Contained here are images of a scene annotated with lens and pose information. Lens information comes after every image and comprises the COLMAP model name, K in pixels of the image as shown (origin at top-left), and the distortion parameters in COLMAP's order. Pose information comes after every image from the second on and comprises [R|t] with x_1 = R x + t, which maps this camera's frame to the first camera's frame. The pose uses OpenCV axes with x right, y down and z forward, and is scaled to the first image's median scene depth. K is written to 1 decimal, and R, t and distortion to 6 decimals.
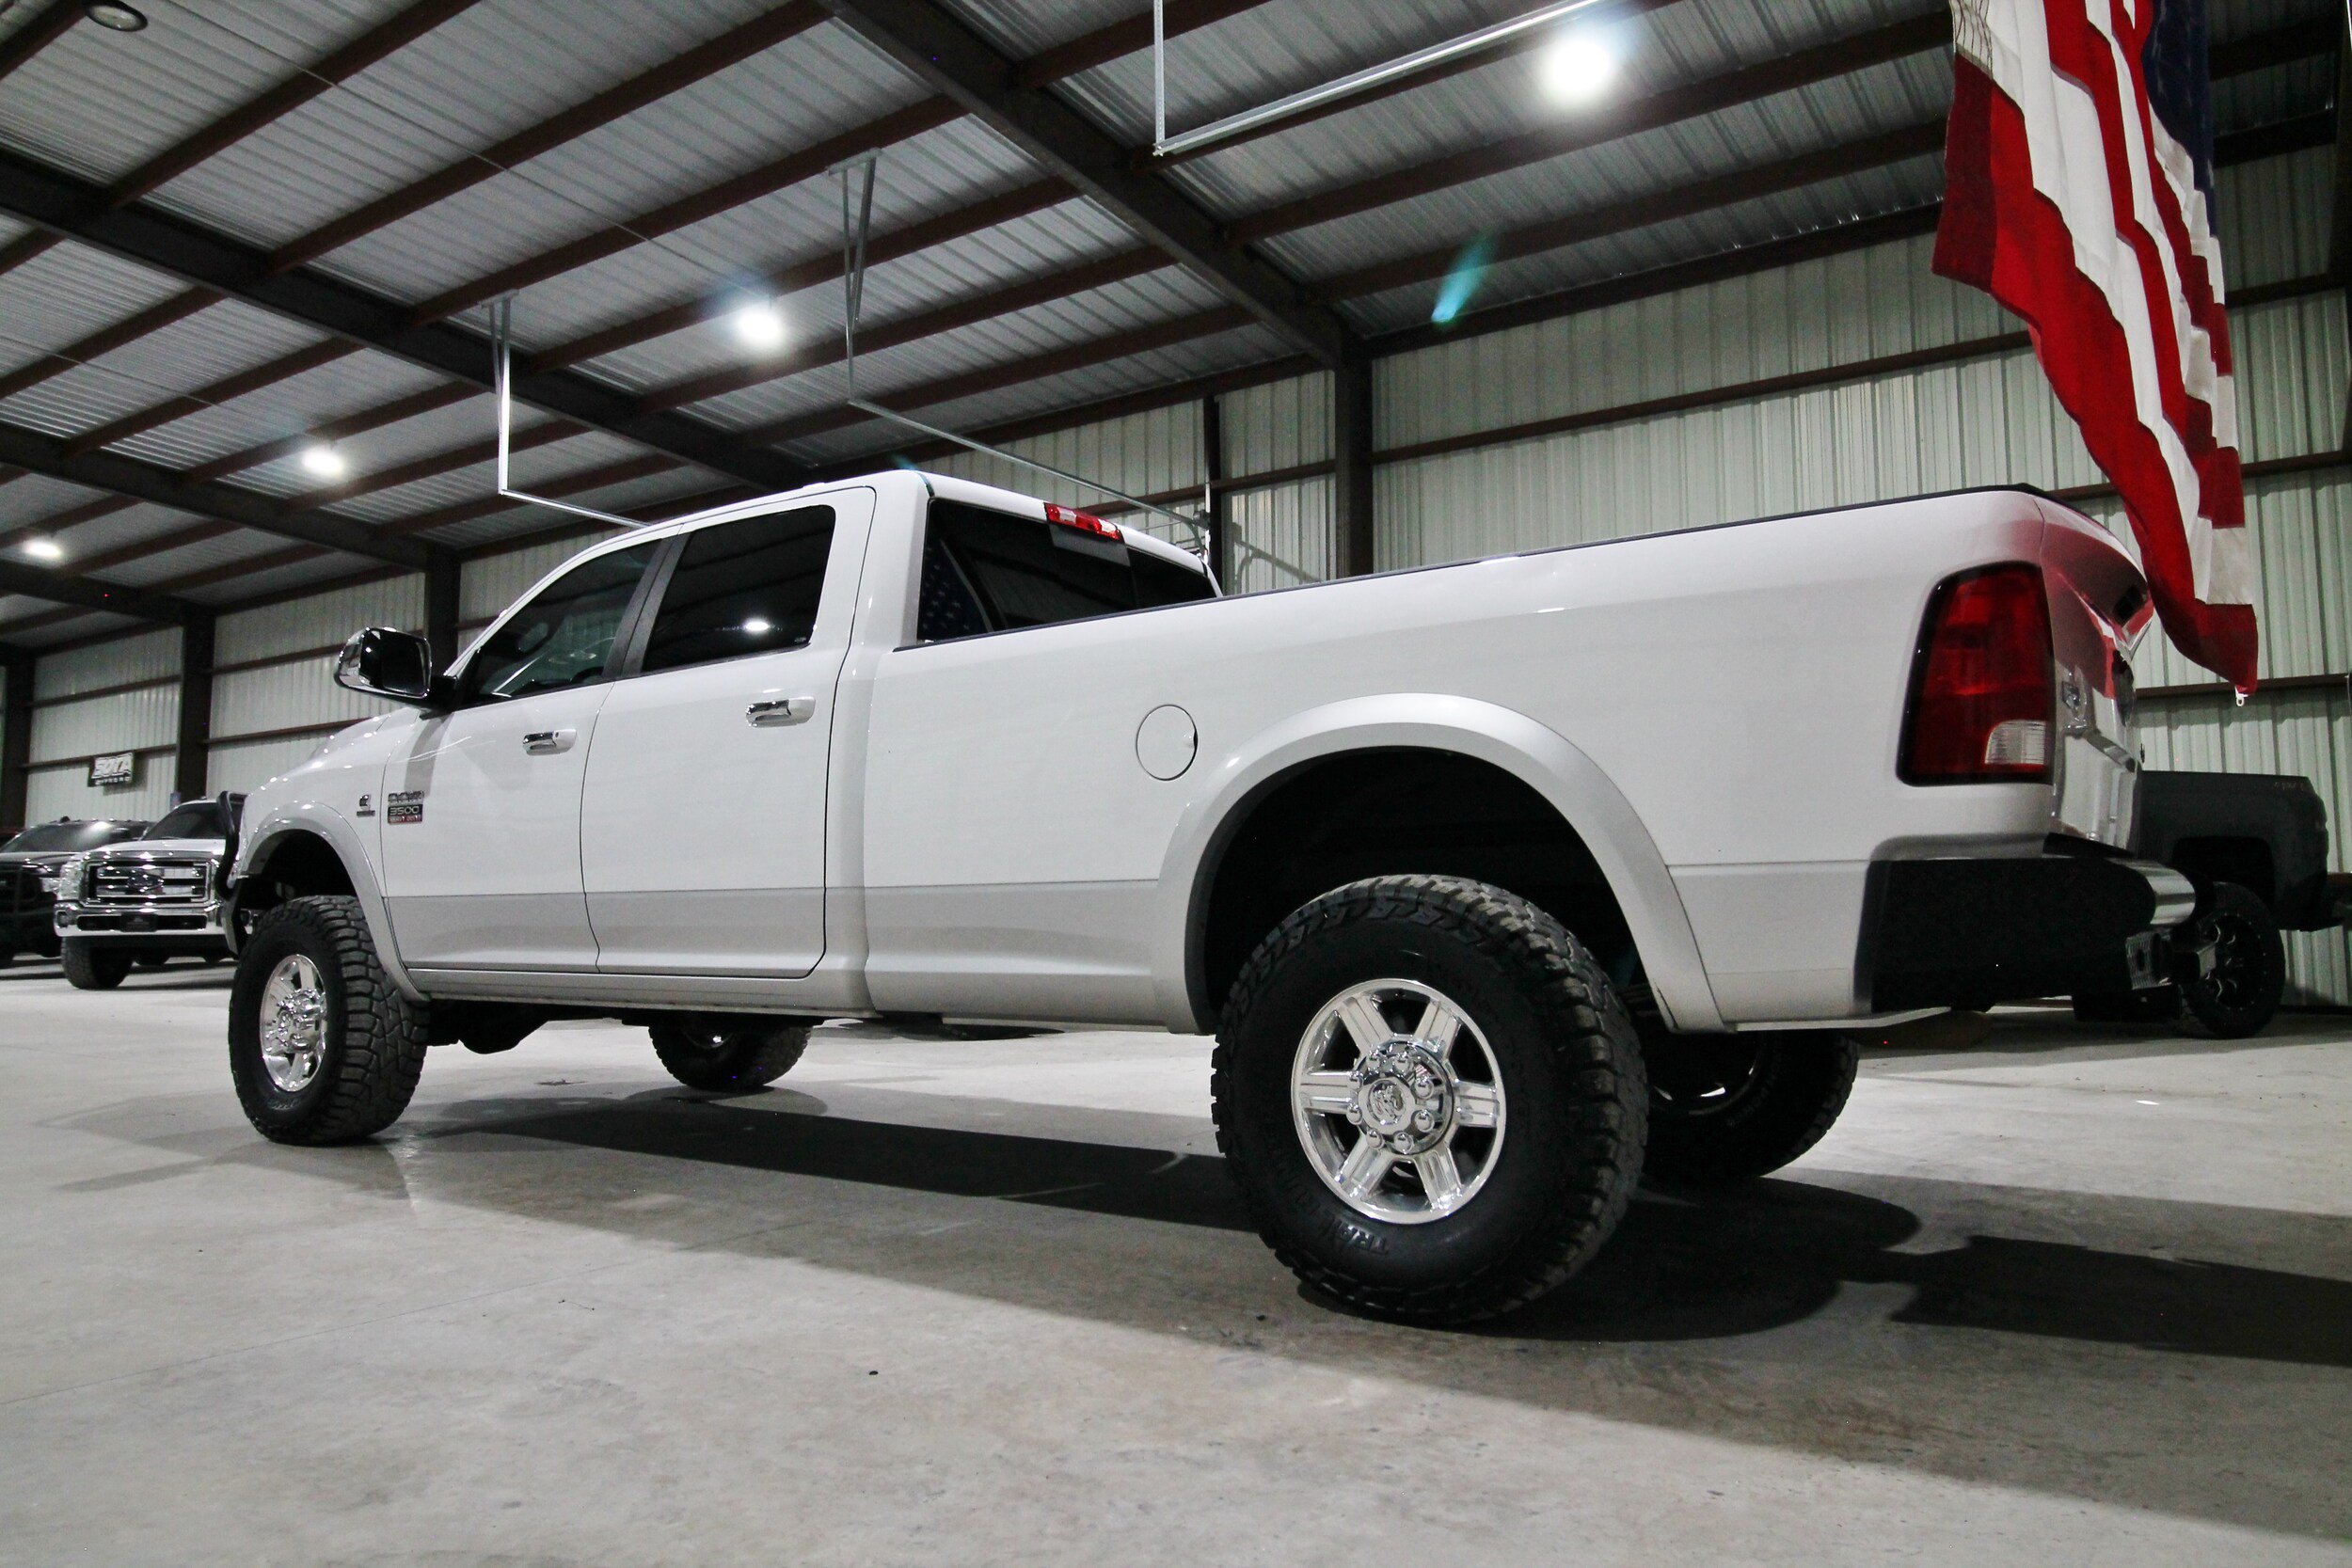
lens RADIAL K [[1570.7, 0, 1198.0], [0, 1570.7, 776.6], [0, 0, 1]] dist [0.004263, -0.004091]
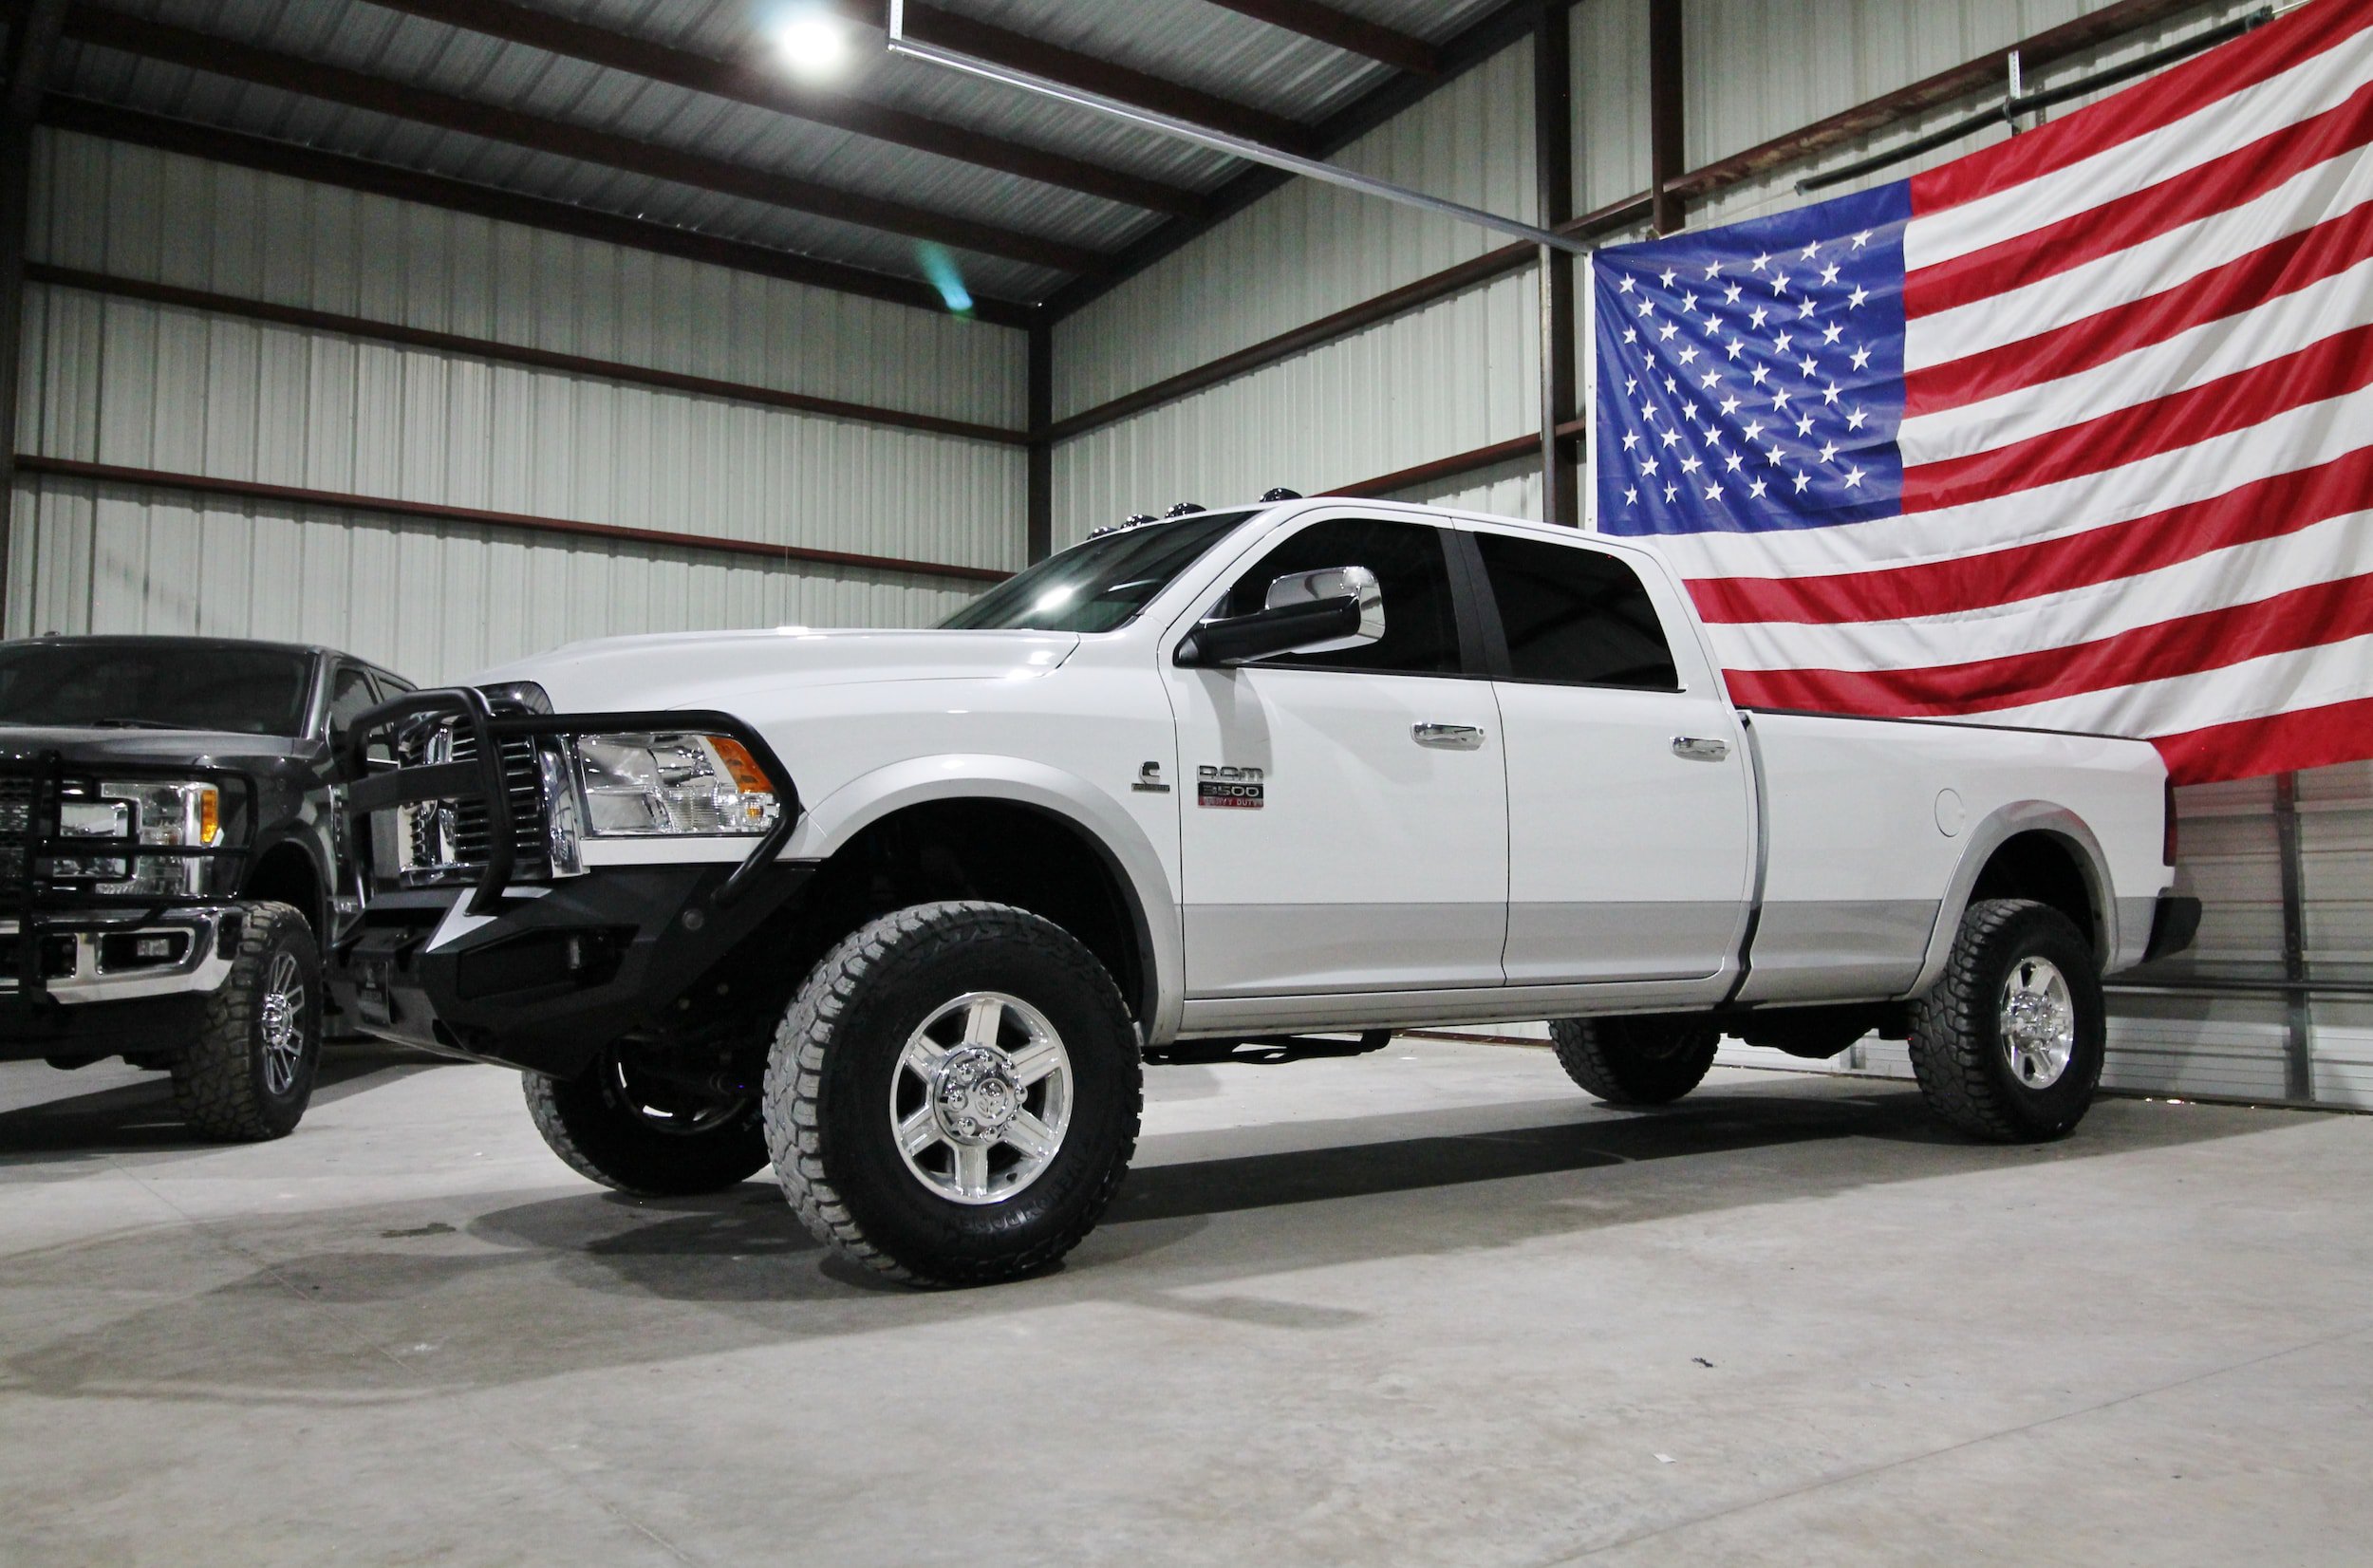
lens RADIAL K [[1883.8, 0, 1198.2], [0, 1883.8, 775.1], [0, 0, 1]] dist [0.014518, -0.005969]
pose [[0.333078, 0.075515, 0.939870, -0.606881], [-0.070853, 0.995974, -0.054913, 0.028932], [-0.940233, -0.048302, 0.337088, 0.315296]]
